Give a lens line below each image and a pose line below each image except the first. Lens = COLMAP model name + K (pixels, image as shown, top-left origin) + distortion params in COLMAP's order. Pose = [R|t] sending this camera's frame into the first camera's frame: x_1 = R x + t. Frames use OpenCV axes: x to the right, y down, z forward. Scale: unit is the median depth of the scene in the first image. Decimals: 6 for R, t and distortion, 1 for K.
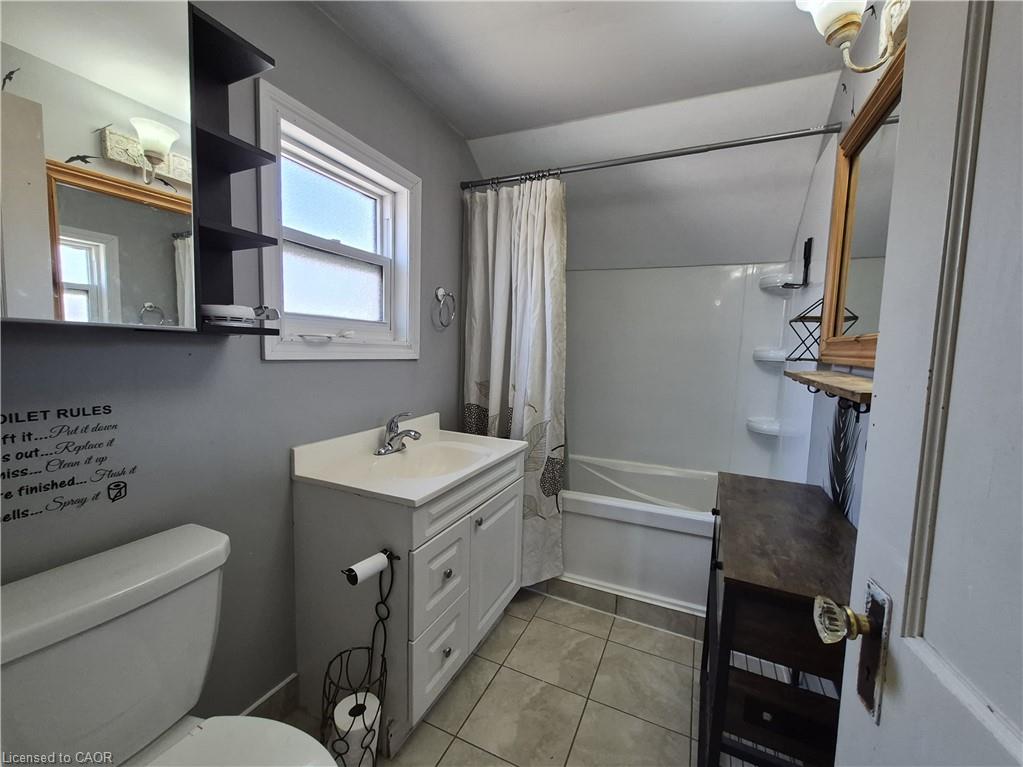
lens RADIAL K [[415.9, 0, 511.5], [0, 415.9, 383.5], [0, 0, 1]] dist [0.001541, 0.000061]
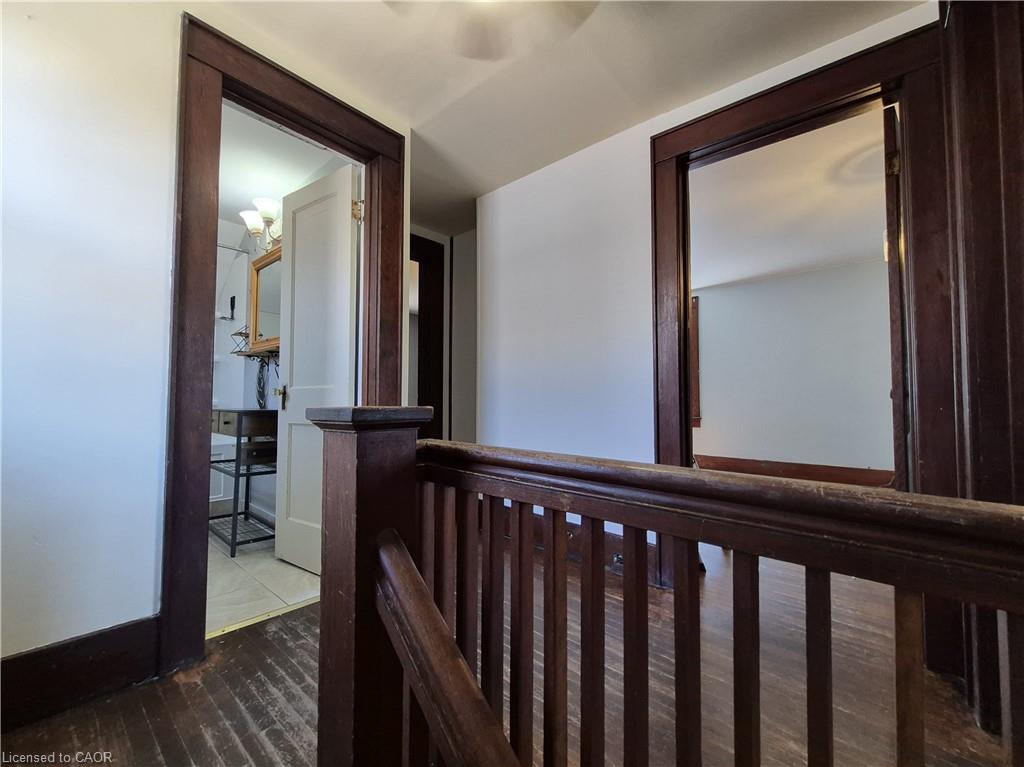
lens RADIAL K [[418.7, 0, 512.0], [0, 418.7, 383.5], [0, 0, 1]] dist [0.001581, -0.000127]
pose [[0.276277, 0.010162, 0.961024, -0.778664], [0.086241, 0.995648, -0.035321, 0.235306], [-0.957201, 0.092638, 0.274199, -0.726577]]
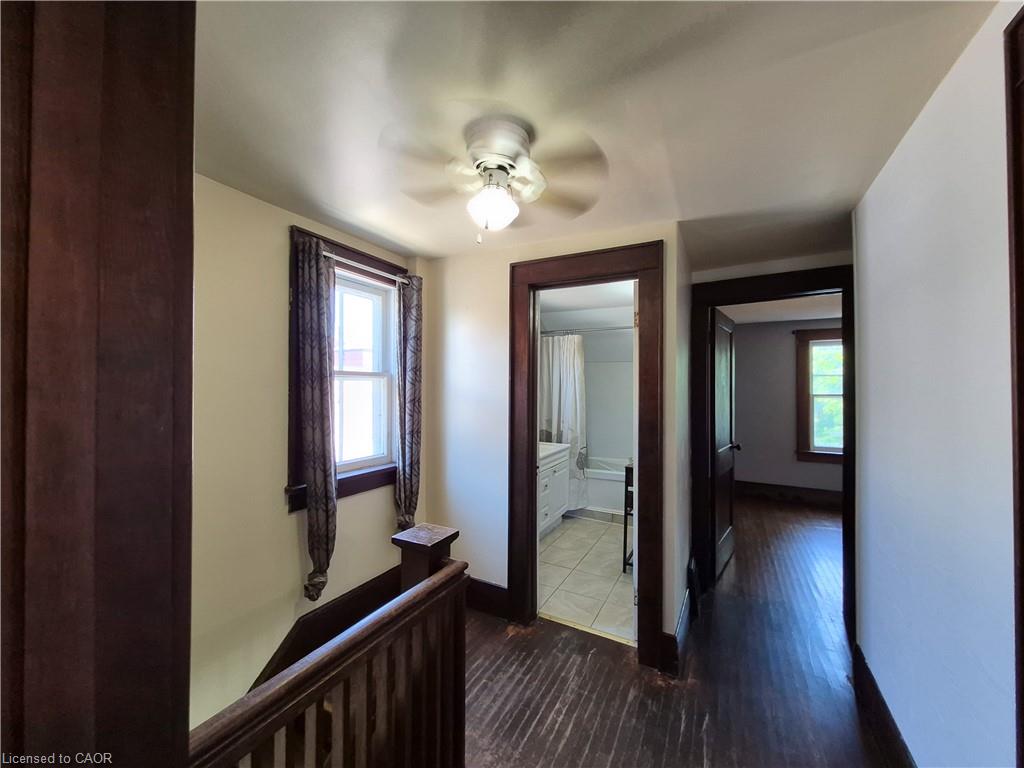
lens RADIAL K [[400.8, 0, 512.0], [0, 400.8, 384.0], [0, 0, 1]] dist [0.002707, -0.000557]
pose [[0.998048, -0.023283, -0.057947, -0.148765], [0.017776, 0.995432, -0.093804, 0.005643], [0.059866, 0.092591, 0.993903, -1.288481]]
